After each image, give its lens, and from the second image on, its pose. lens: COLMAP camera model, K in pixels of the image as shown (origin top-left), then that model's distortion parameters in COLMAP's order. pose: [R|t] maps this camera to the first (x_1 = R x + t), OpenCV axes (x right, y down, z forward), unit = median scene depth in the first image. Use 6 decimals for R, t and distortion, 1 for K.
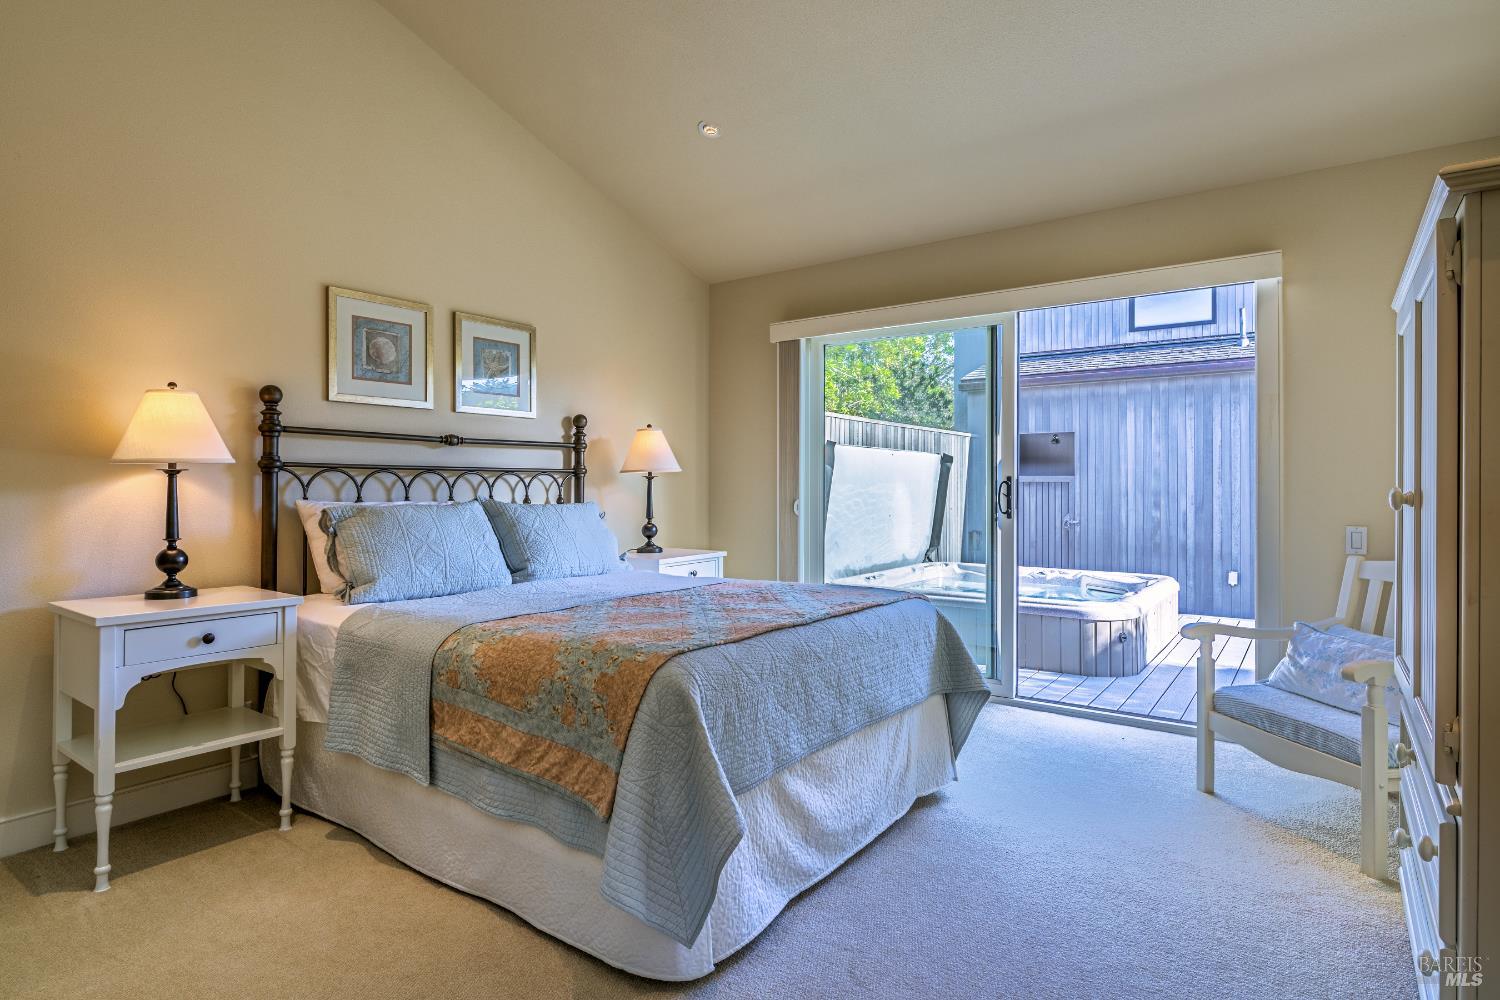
lens RADIAL K [[791.4, 0, 750.0], [0, 791.4, 500.0], [0, 0, 1]] dist [-0.000913, -0.000404]
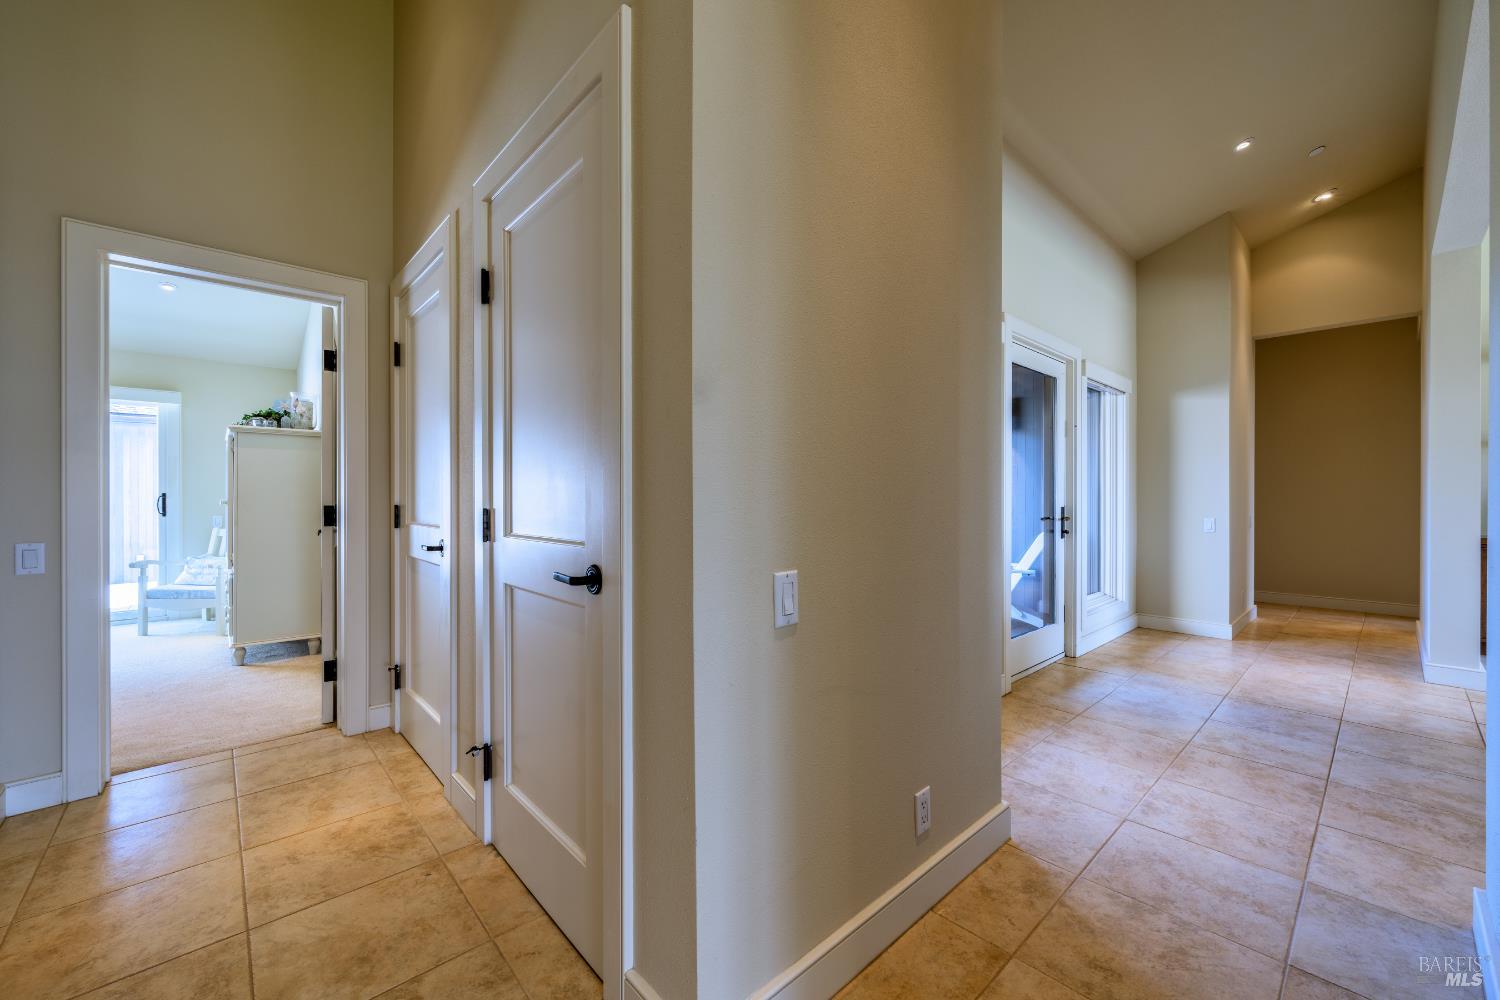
lens RADIAL K [[588.4, 0, 750.0], [0, 588.4, 500.0], [0, 0, 1]] dist [-0.000183, -0.000022]
pose [[0.201236, -0.000070, 0.979543, -0.405142], [0.012879, 0.999914, -0.002574, 0.006313], [-0.979458, 0.013134, 0.201219, -0.582432]]
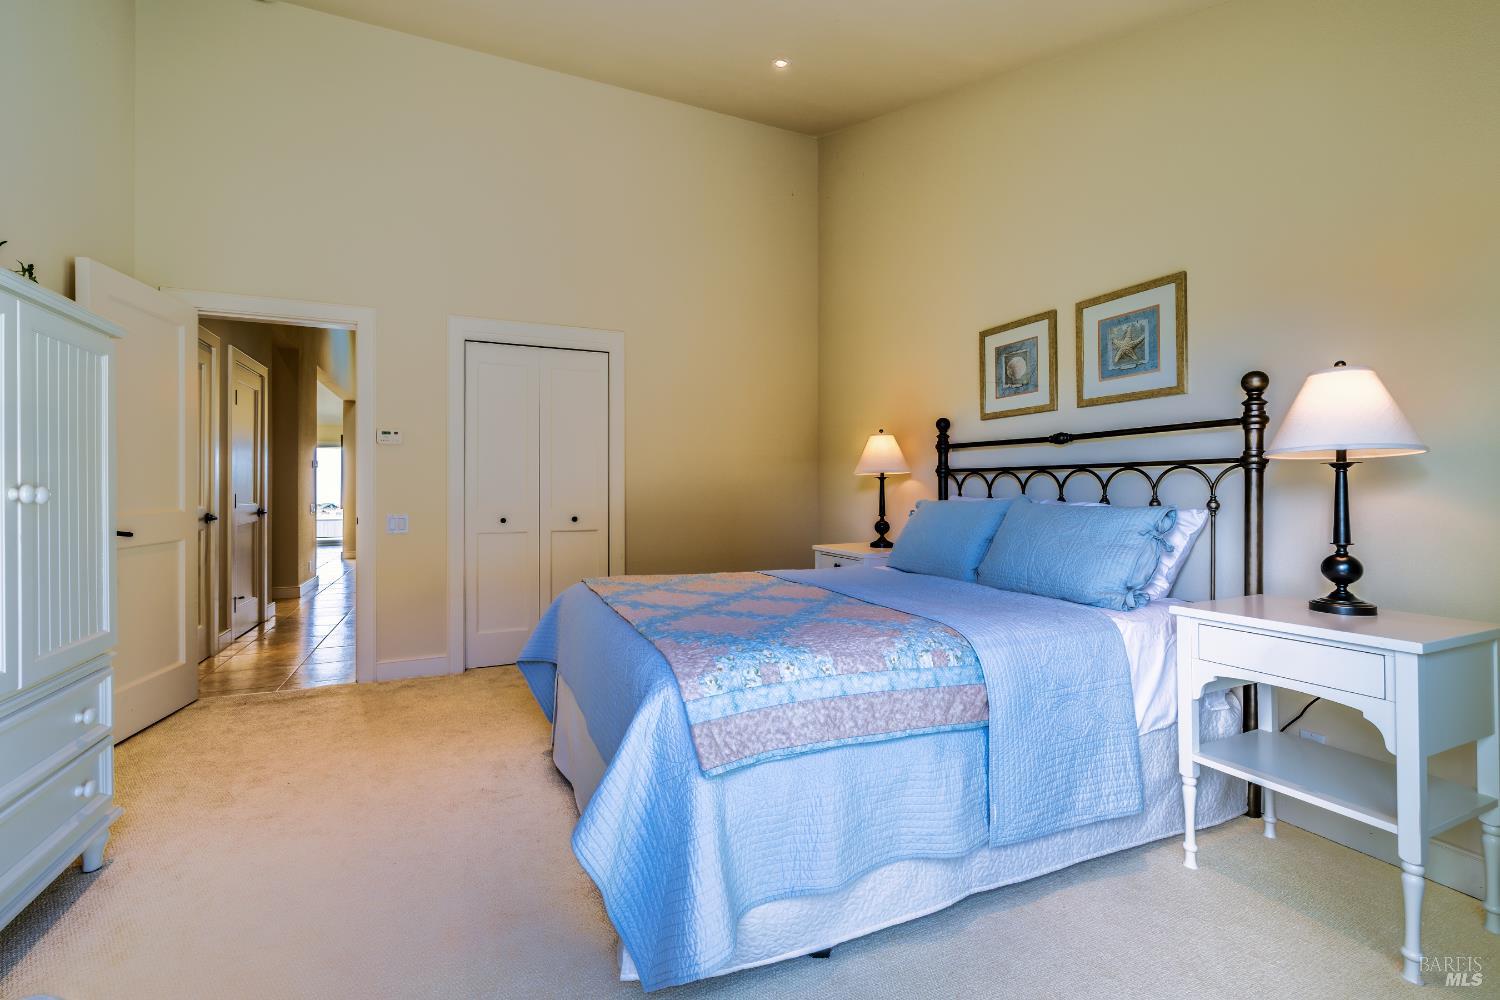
lens RADIAL K [[669.3, 0, 750.0], [0, 669.3, 500.0], [0, 0, 1]] dist [0.000178, 0.000021]
pose [[-0.490651, 0.020456, -0.871116, 0.603507], [-0.001999, 0.999695, 0.024601, -0.018308], [0.871354, 0.013812, -0.490461, 1.162200]]
